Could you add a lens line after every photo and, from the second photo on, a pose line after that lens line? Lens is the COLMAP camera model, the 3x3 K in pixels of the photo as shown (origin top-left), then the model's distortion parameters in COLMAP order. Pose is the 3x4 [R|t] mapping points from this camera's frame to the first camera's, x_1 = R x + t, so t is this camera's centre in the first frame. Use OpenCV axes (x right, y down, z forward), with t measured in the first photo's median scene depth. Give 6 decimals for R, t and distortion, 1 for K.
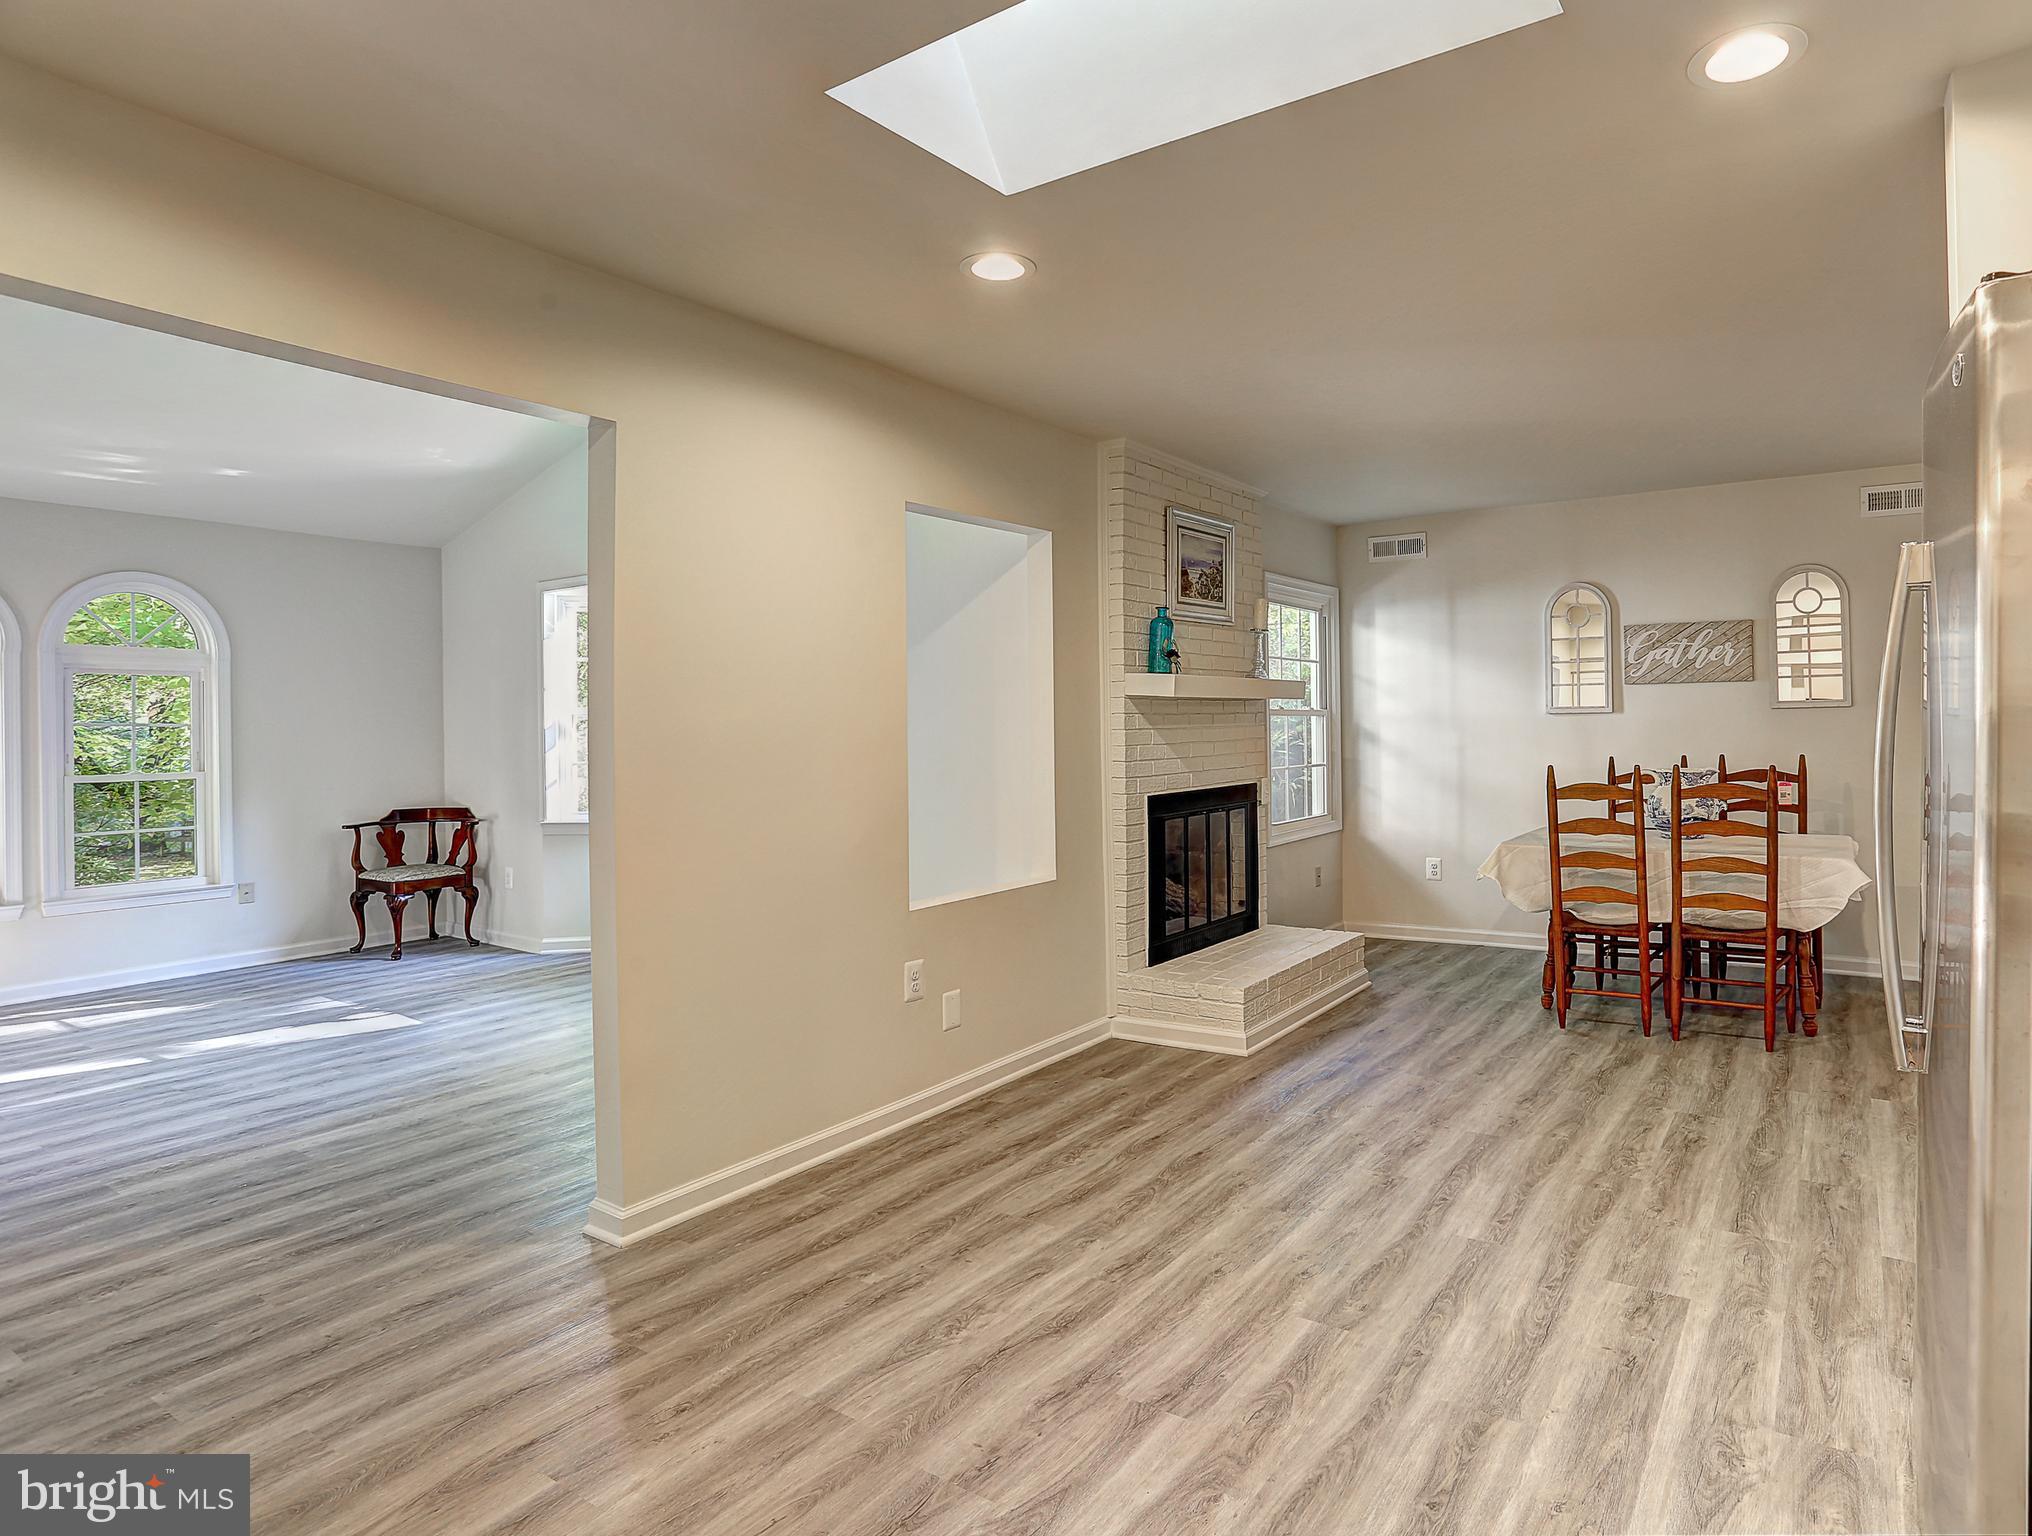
lens RADIAL K [[1127.6, 0, 1165.5], [0, 1127.6, 724.7], [0, 0, 1]] dist [-0.023960, 0.008175]
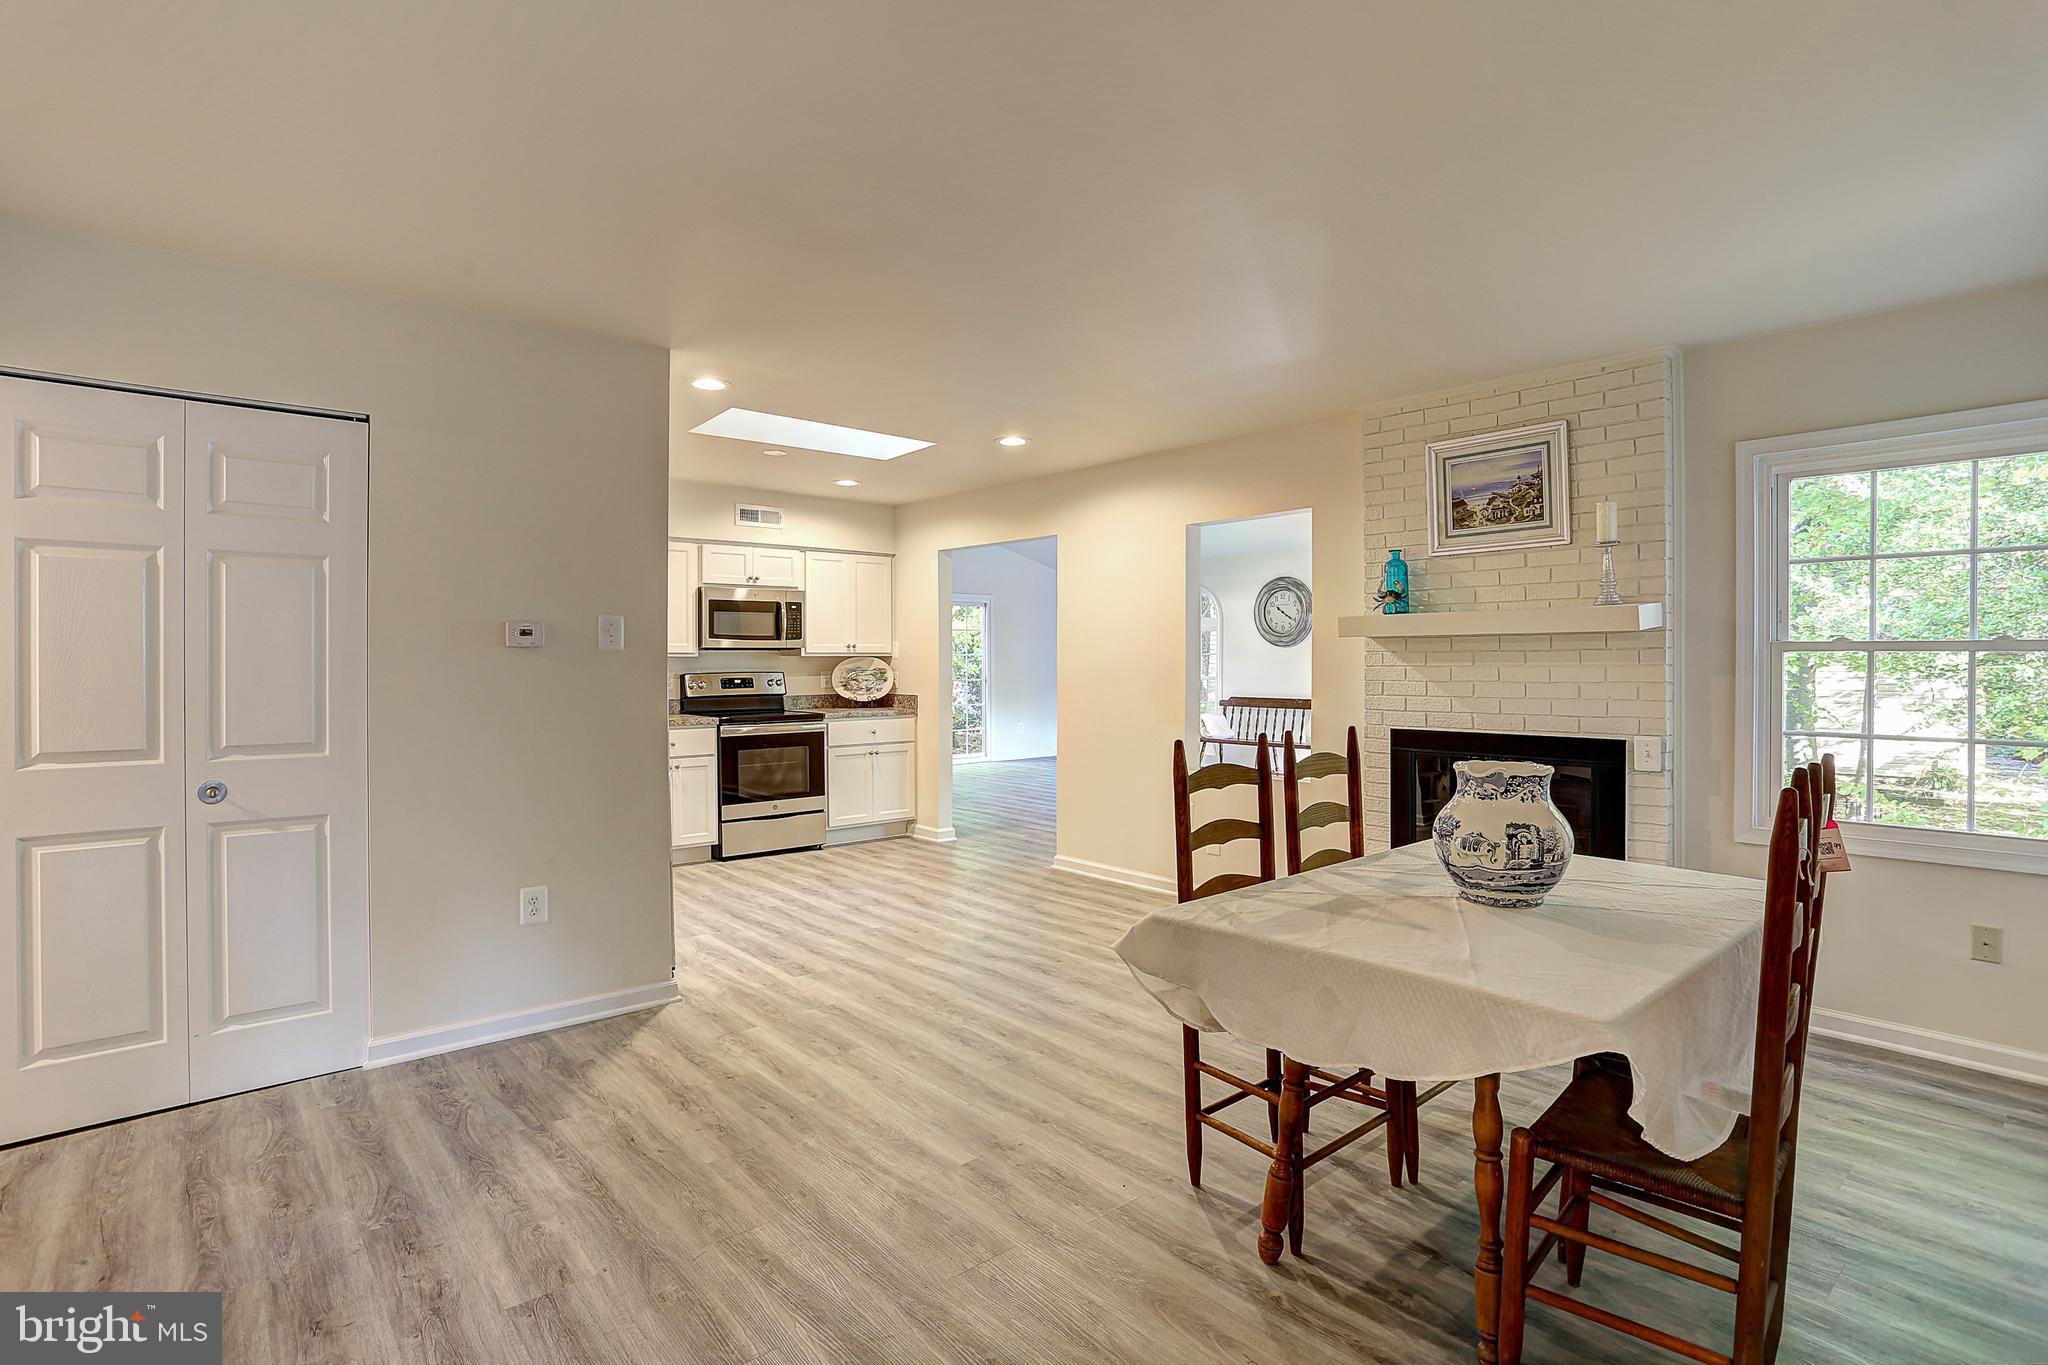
lens RADIAL K [[1005.3, 0, 1038.6], [0, 1005.3, 666.0], [0, 0, 1]] dist [-0.040895, 0.011566]
pose [[-0.293735, 0.024800, -0.955565, 0.982313], [0.008929, 0.999691, 0.023201, -0.021476], [0.955845, -0.001717, -0.293866, 0.955618]]
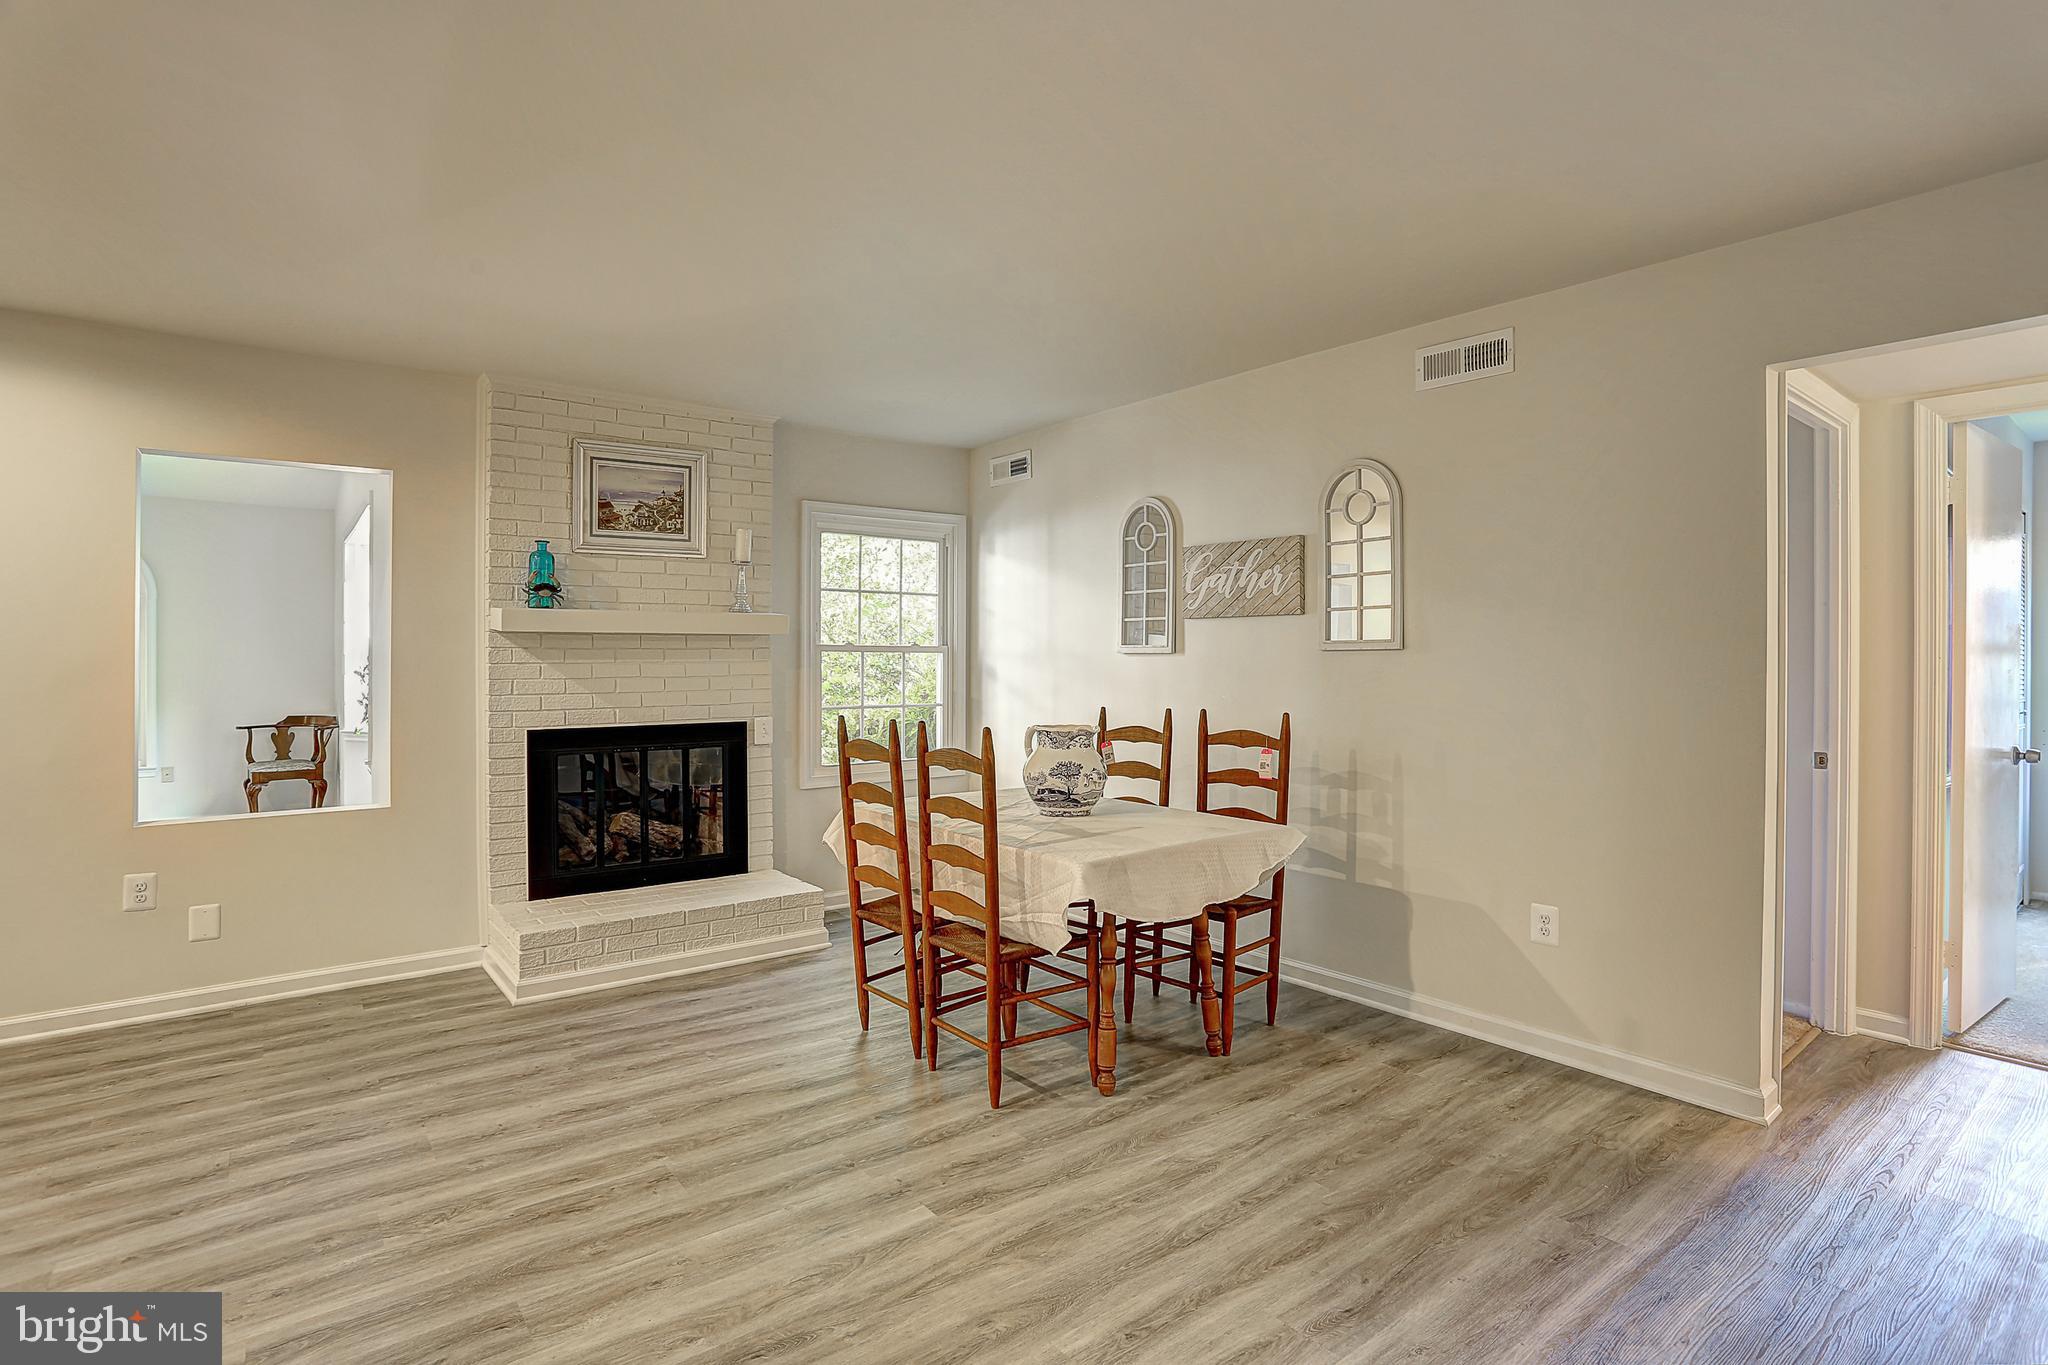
lens RADIAL K [[1005.3, 0, 994.2], [0, 1005.3, 671.5], [0, 0, 1]] dist [-0.040895, 0.011566]
pose [[0.929038, 0.019909, -0.369449, 0.689112], [-0.014078, 0.999730, 0.018473, -0.011505], [0.369718, -0.011961, 0.929067, 0.333832]]
